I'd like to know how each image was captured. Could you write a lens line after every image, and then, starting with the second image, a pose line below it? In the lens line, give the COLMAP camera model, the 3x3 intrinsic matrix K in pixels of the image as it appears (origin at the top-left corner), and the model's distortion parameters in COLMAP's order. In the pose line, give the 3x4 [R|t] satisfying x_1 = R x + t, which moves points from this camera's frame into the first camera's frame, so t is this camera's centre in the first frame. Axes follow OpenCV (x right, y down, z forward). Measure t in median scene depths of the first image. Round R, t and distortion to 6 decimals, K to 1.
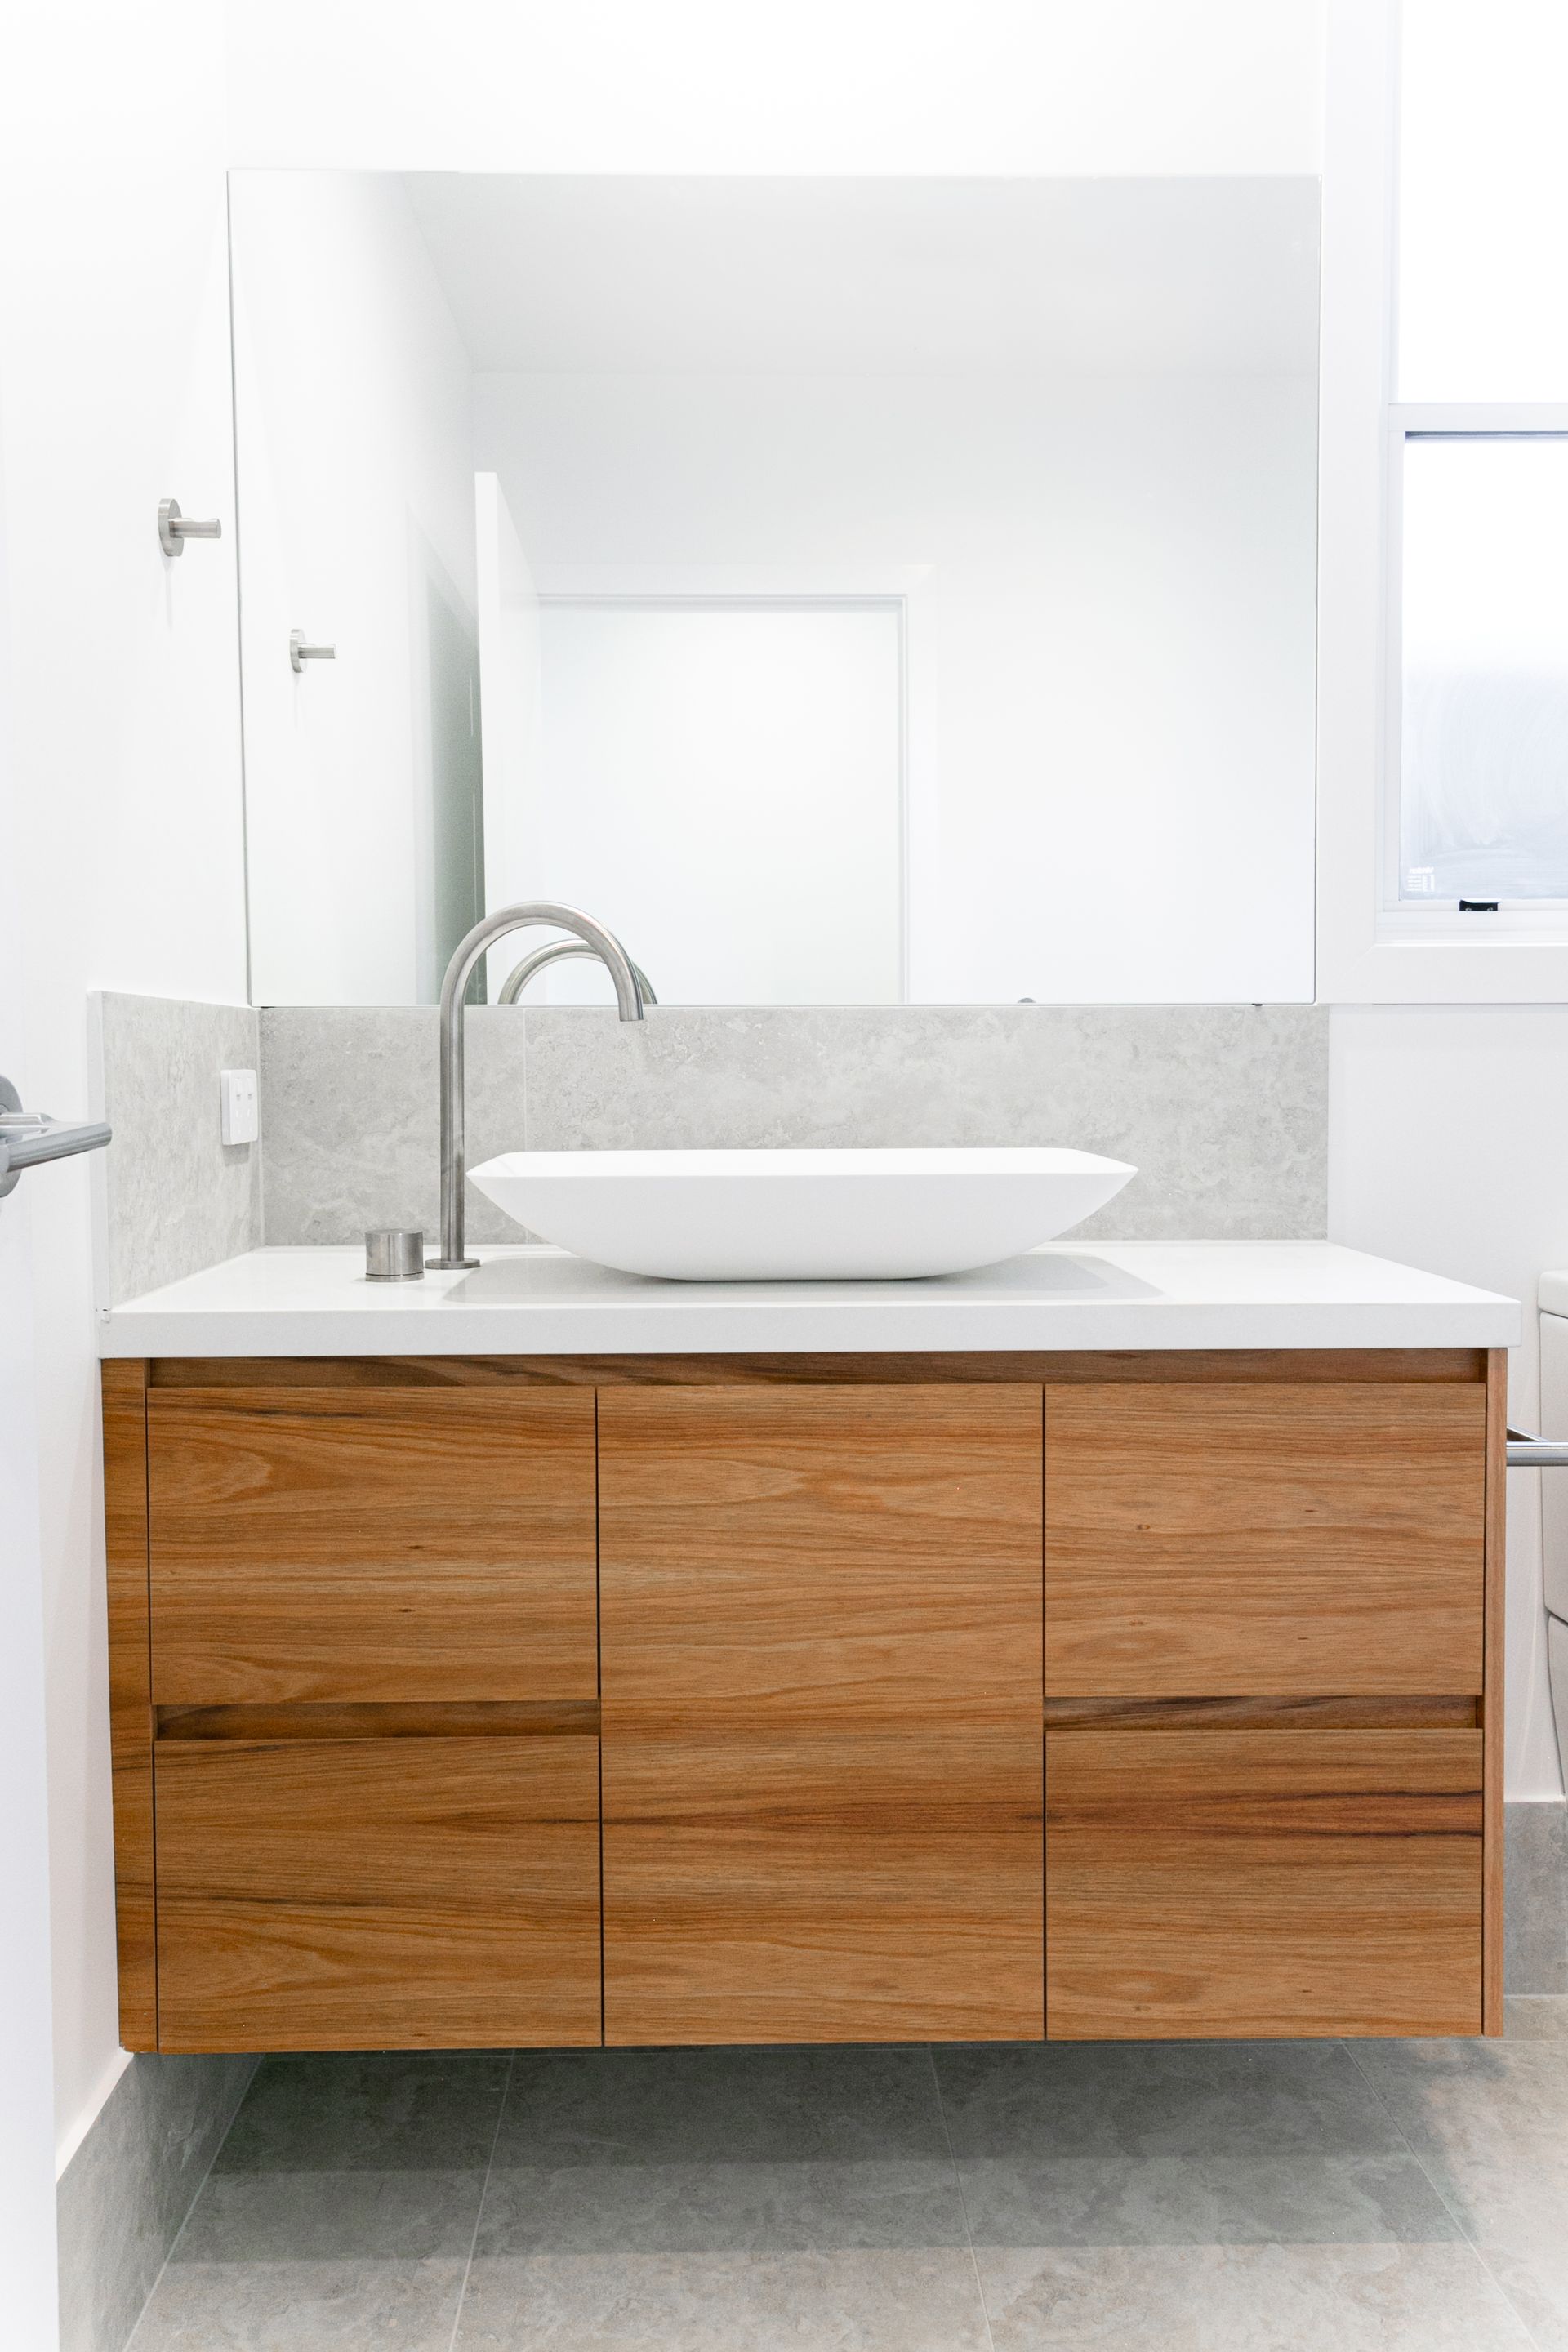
lens RADIAL K [[1809.0, 0, 784.0], [0, 1809.0, 1176.0], [0, 0, 1]] dist [0.021597, 0.002546]
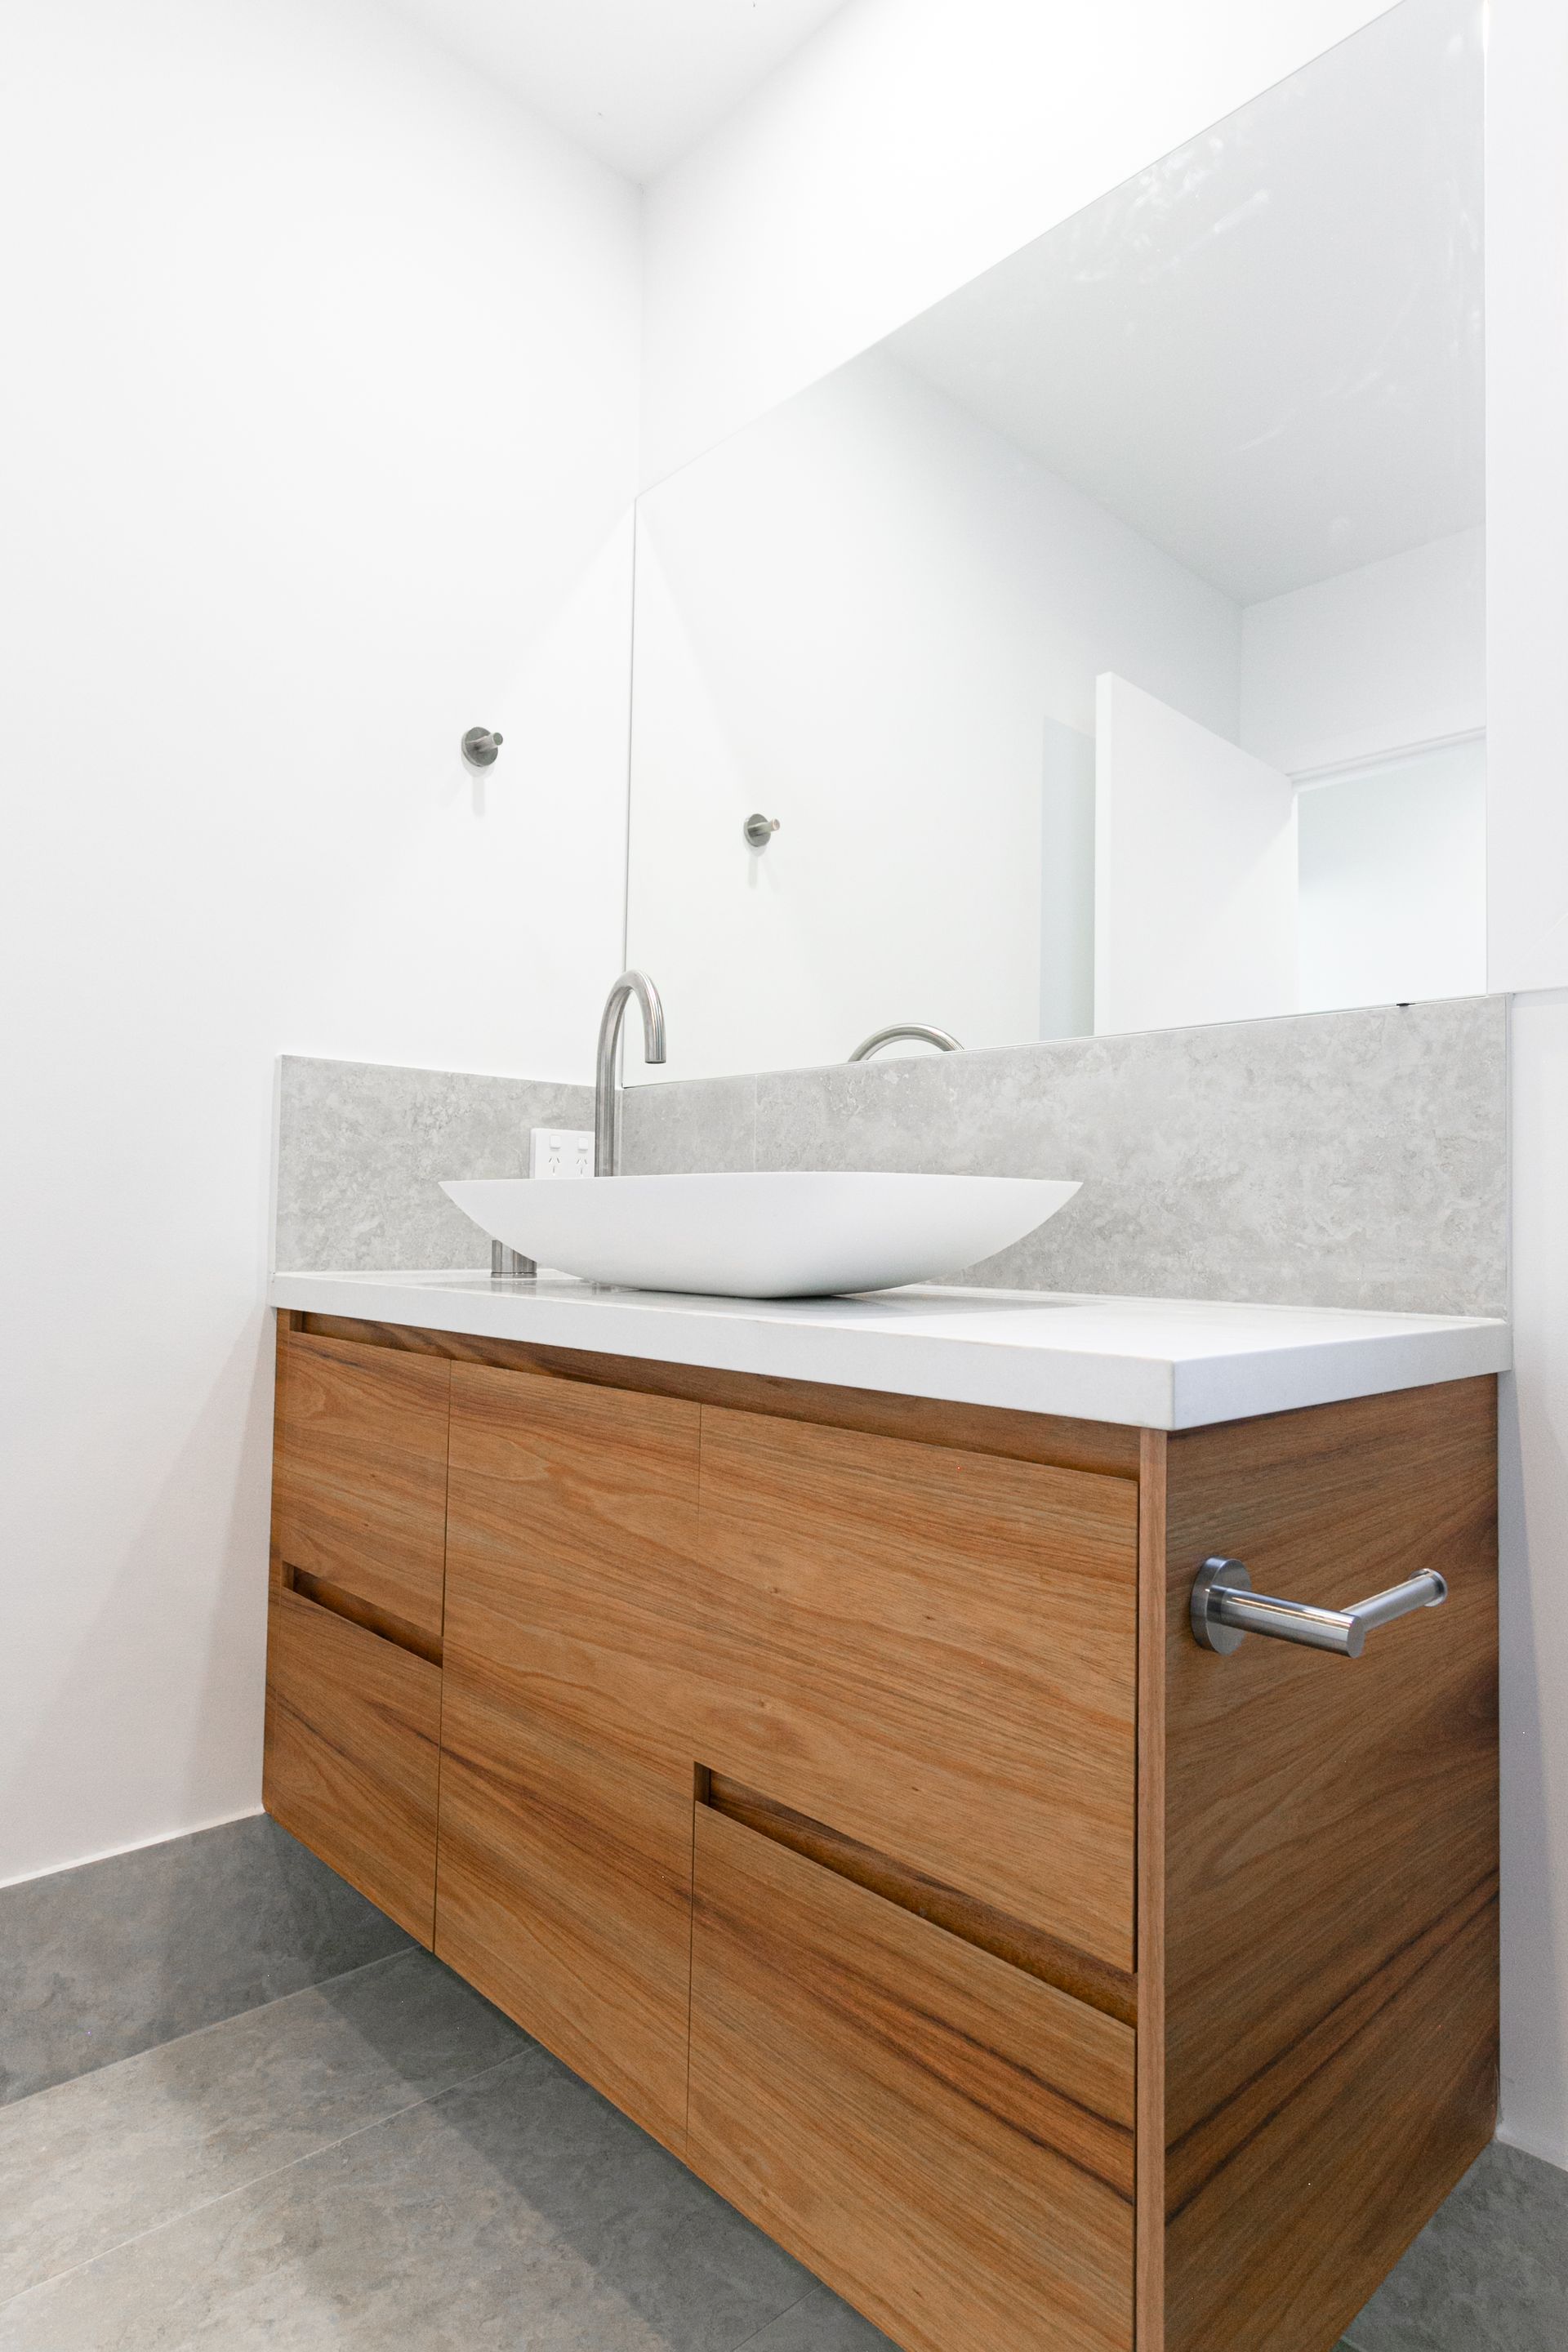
lens RADIAL K [[1318.3, 0, 784.0], [0, 1318.3, 1176.0], [0, 0, 1]] dist [-0.002958, -0.000938]
pose [[0.662694, -0.014706, -0.748746, 0.657736], [-0.063983, 0.995040, -0.076172, 0.048307], [0.746152, 0.098386, 0.658465, 0.576254]]
